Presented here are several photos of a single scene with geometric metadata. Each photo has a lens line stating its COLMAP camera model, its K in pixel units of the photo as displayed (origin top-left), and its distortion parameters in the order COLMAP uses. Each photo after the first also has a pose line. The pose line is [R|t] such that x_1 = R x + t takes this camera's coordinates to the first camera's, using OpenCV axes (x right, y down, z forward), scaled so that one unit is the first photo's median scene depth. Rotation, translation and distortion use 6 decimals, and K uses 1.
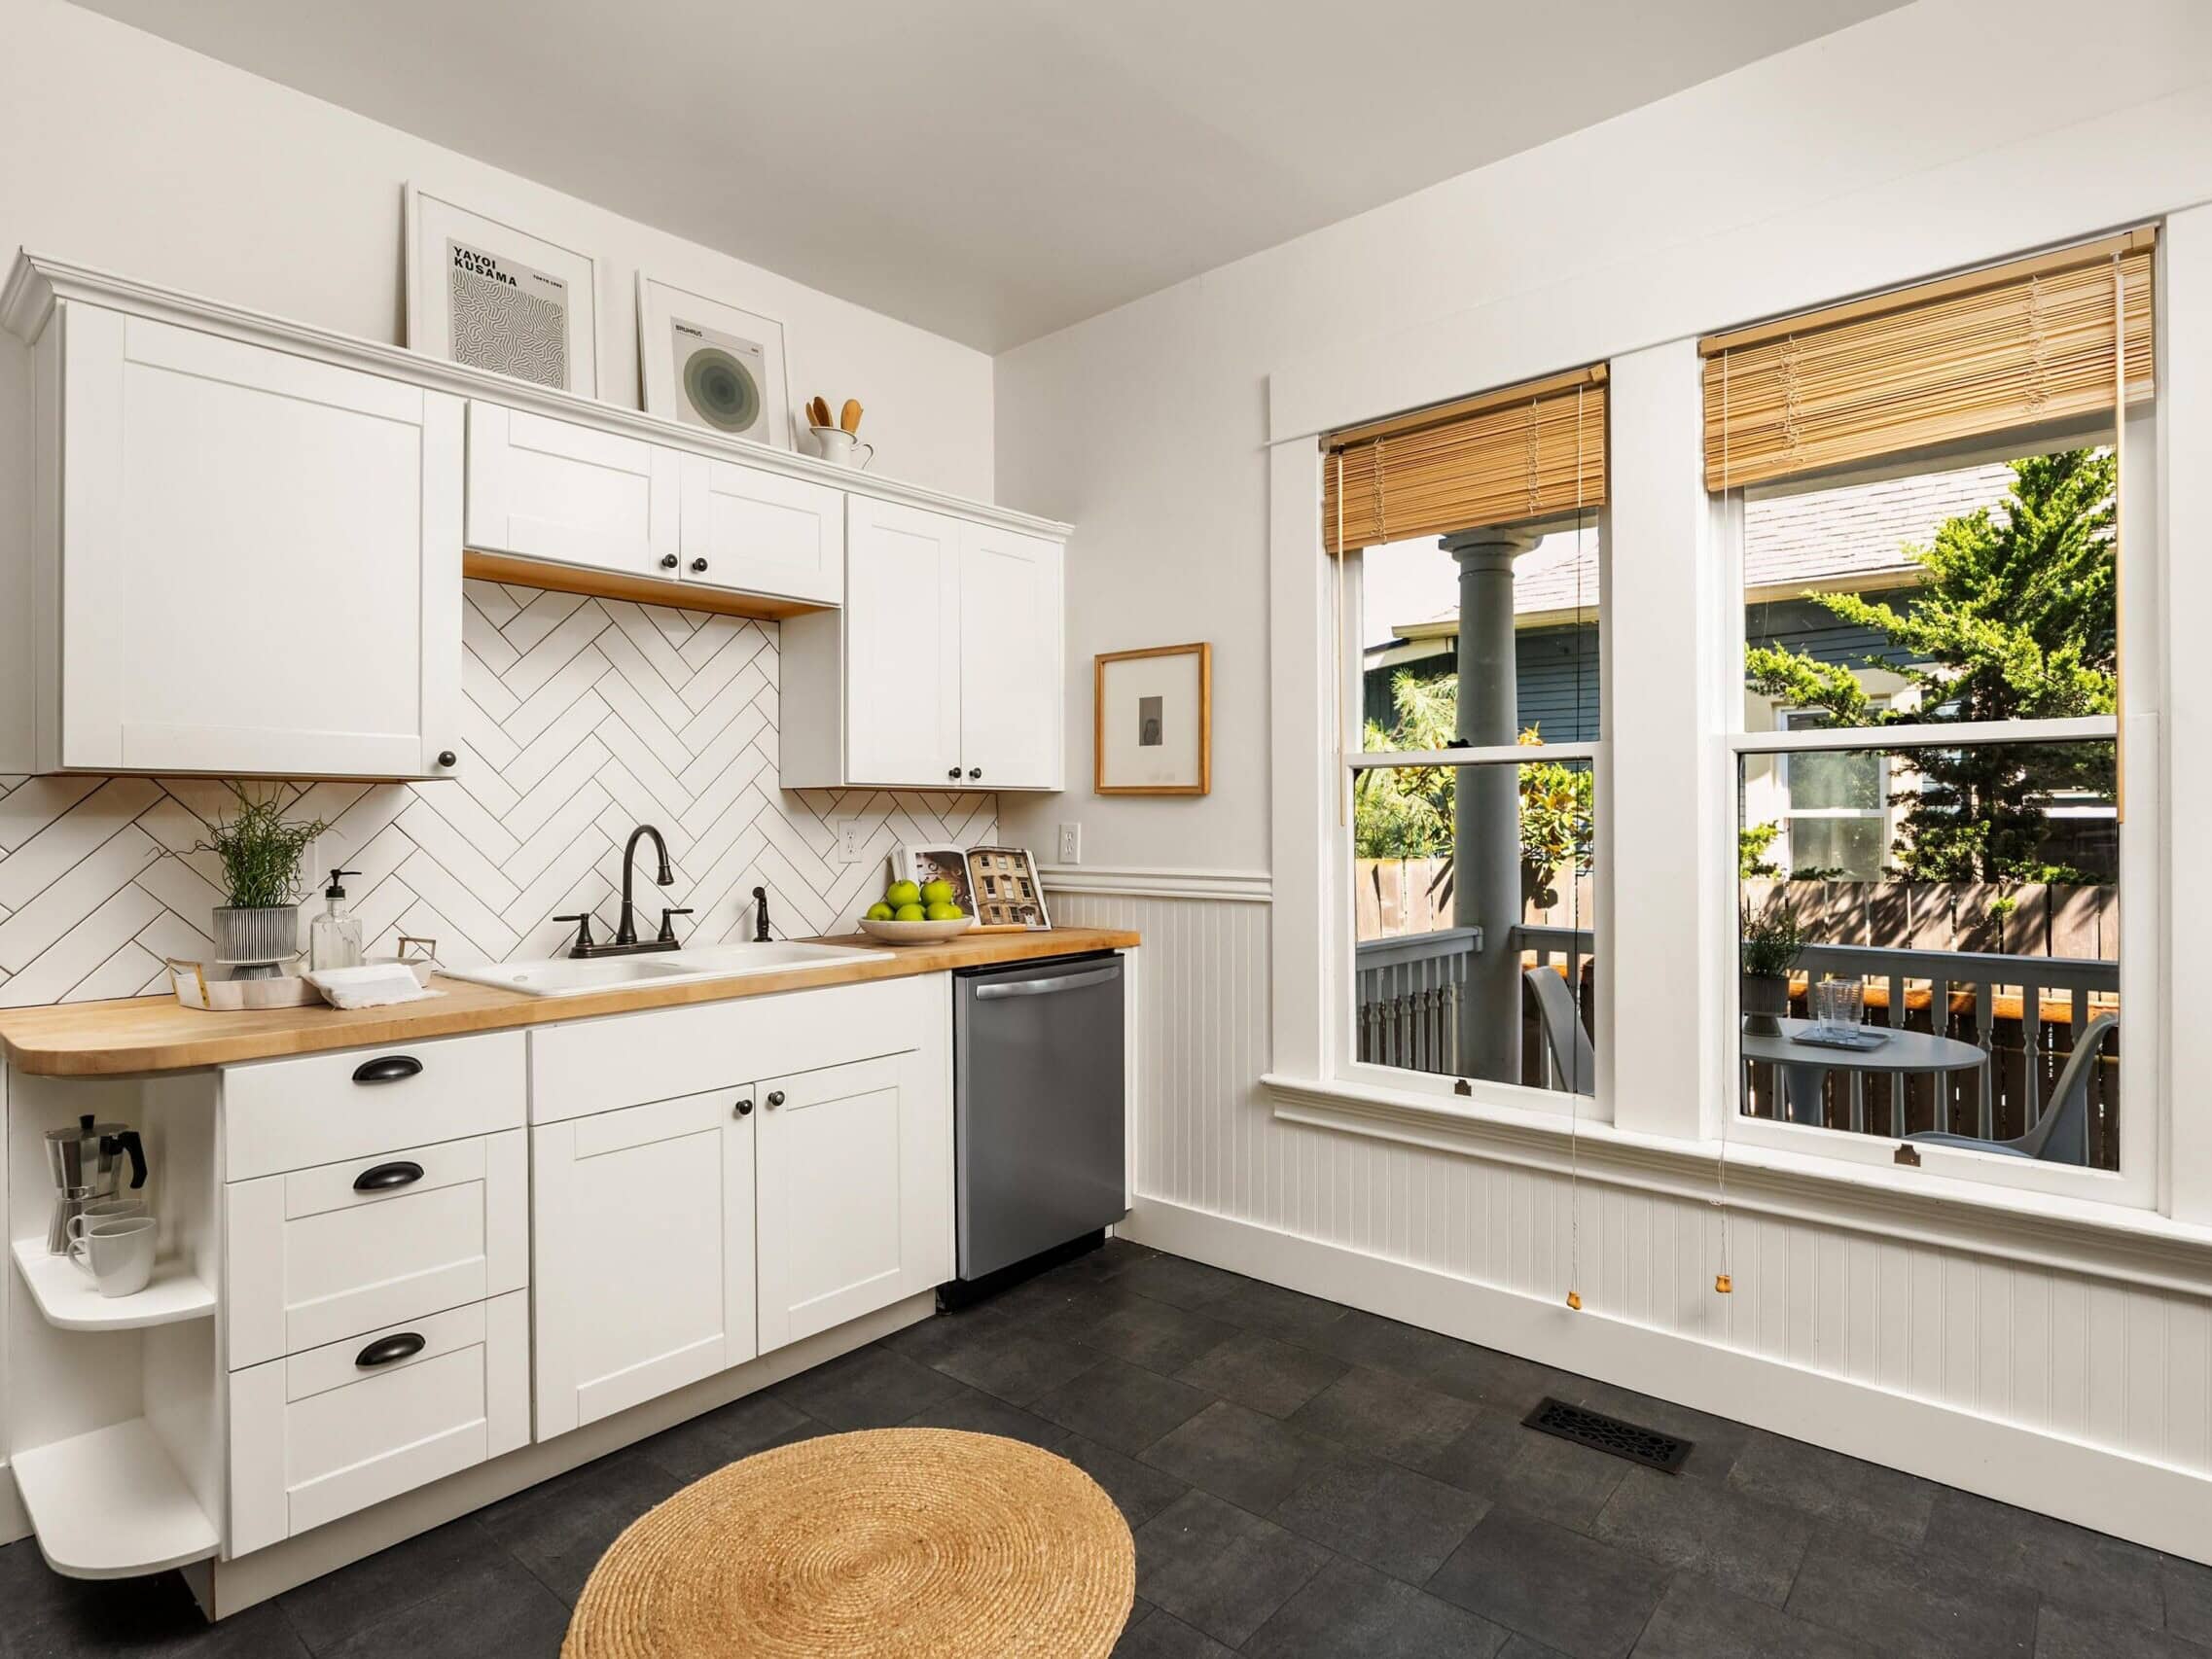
lens RADIAL K [[1162.8, 0, 1107.7], [0, 1162.8, 822.1], [0, 0, 1]] dist [-0.002829, -0.000644]
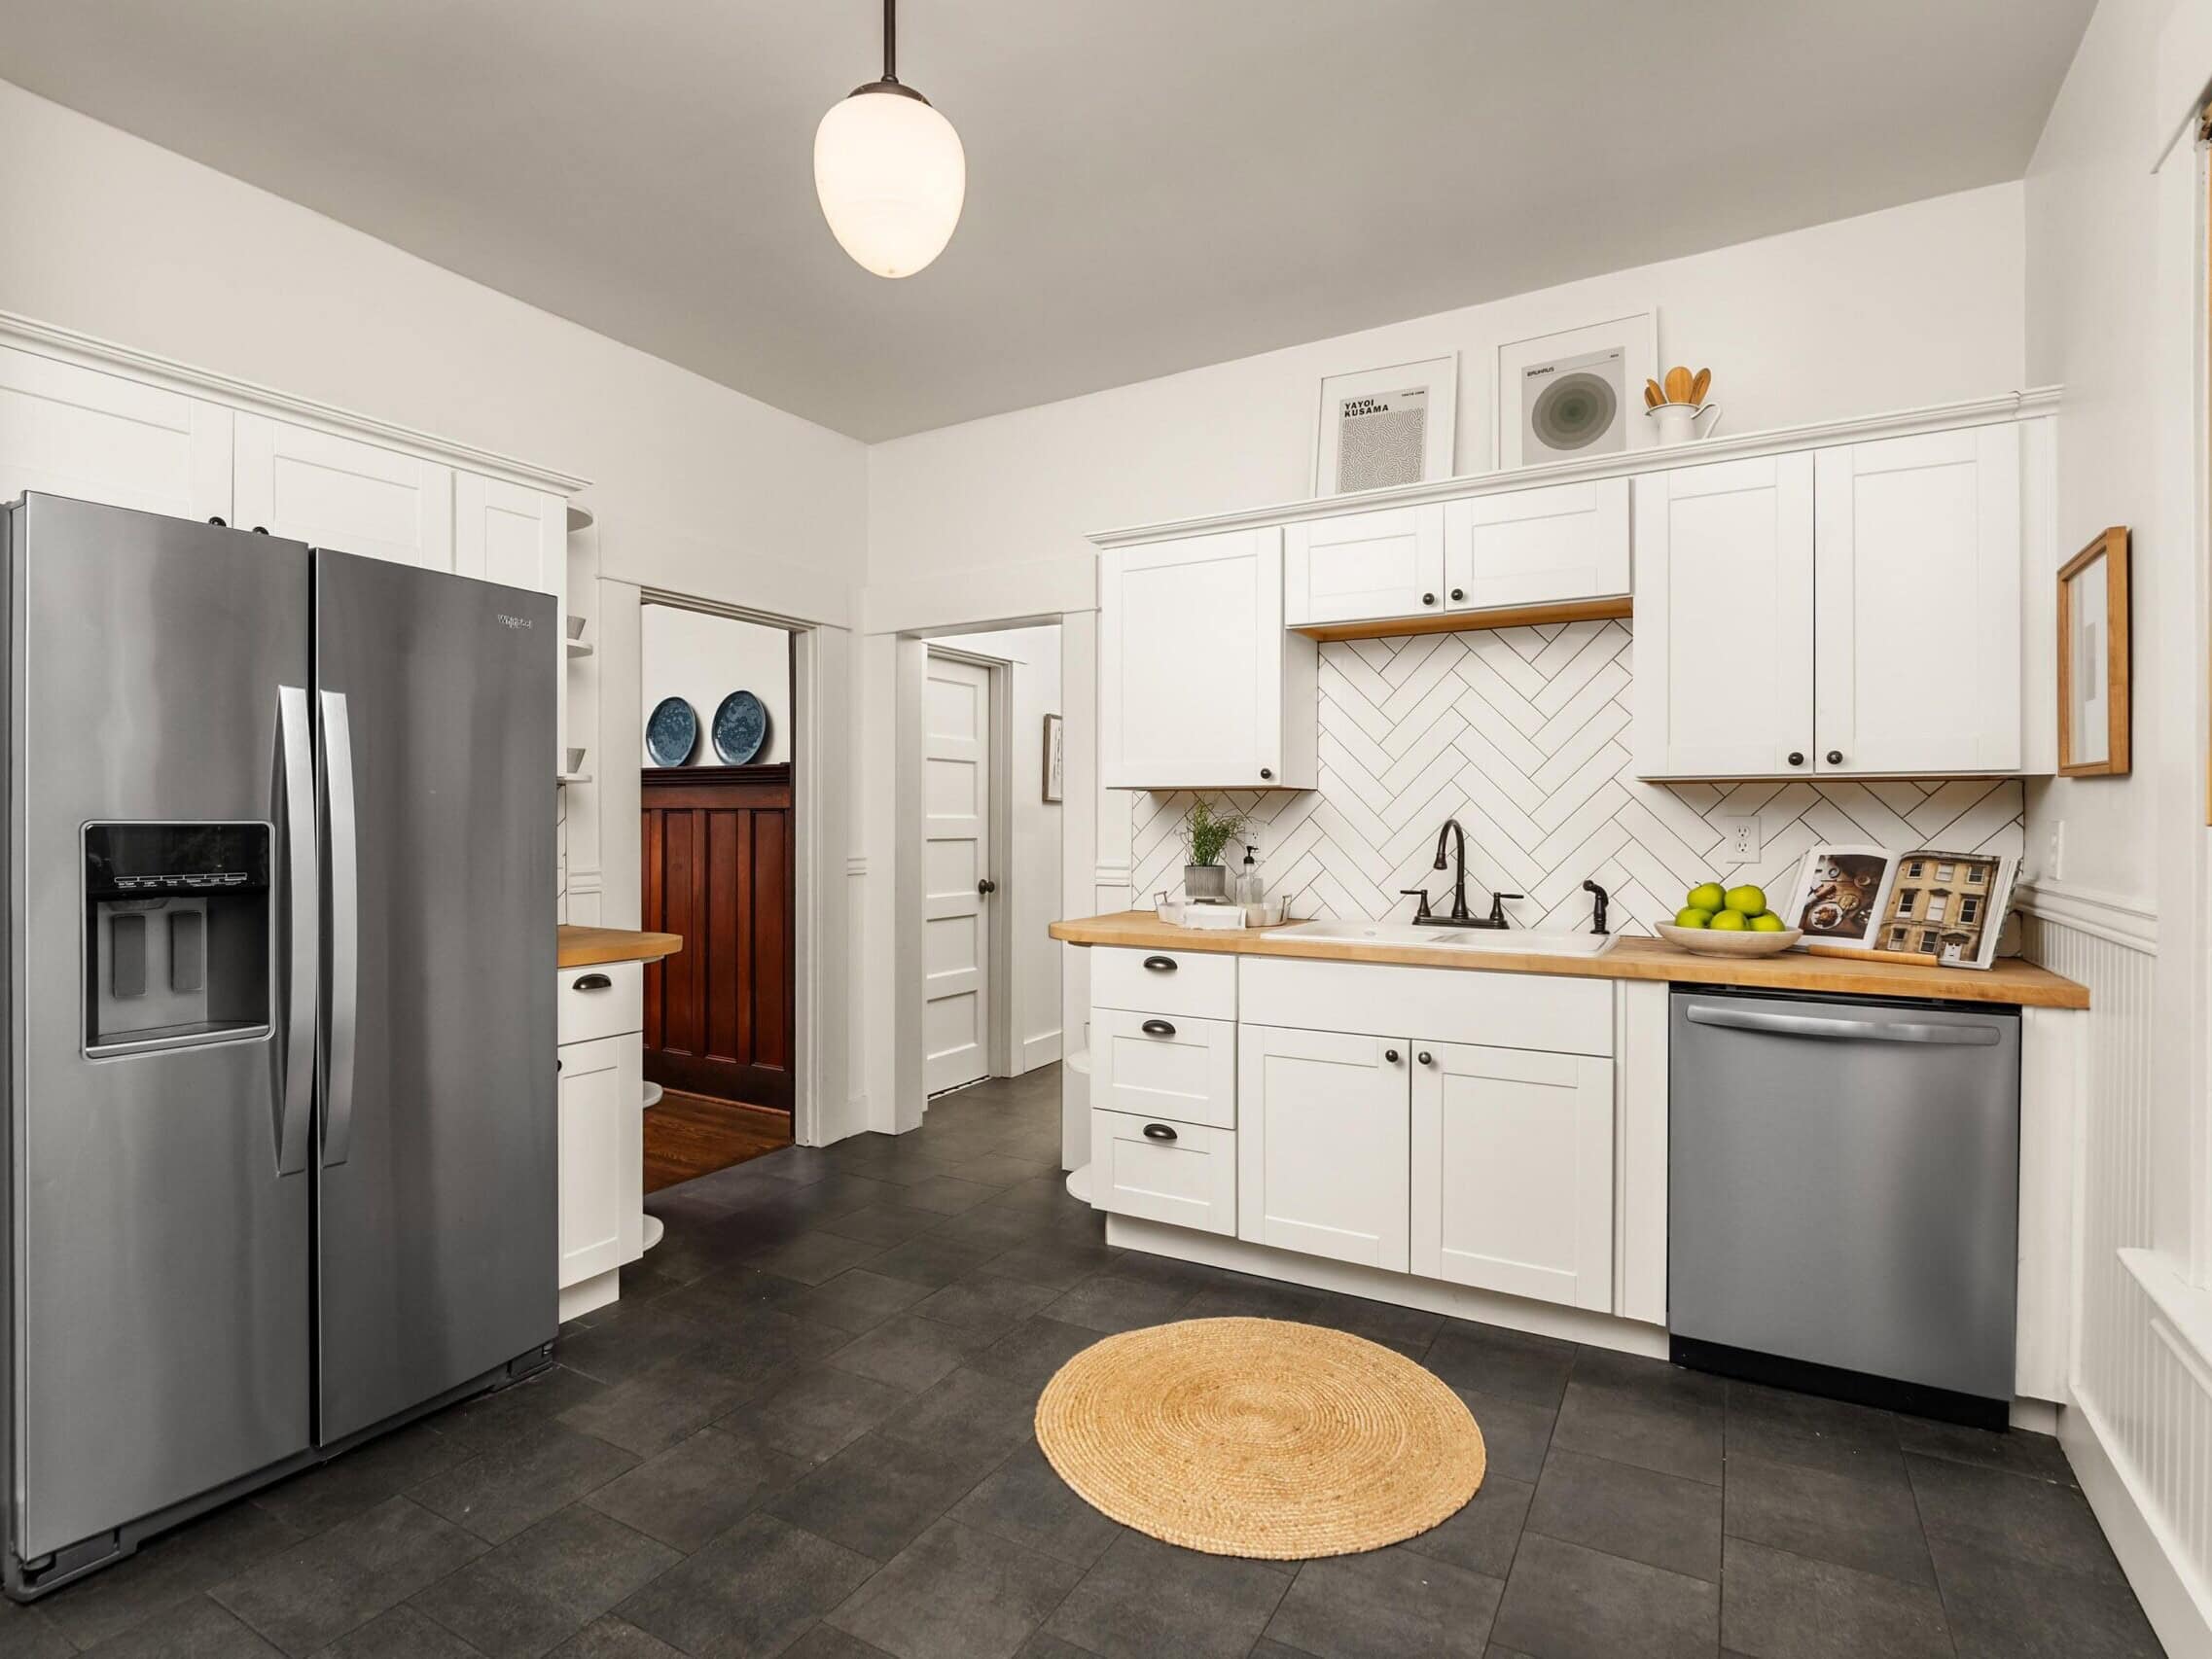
lens RADIAL K [[1097.2, 0, 1108.6], [0, 1097.2, 823.2], [0, 0, 1]] dist [0.000471, 0.000061]
pose [[0.208832, 0.008422, -0.977915, 0.624527], [-0.004135, 0.999962, 0.007729, -0.000592], [0.977943, 0.002430, 0.208859, 0.415604]]
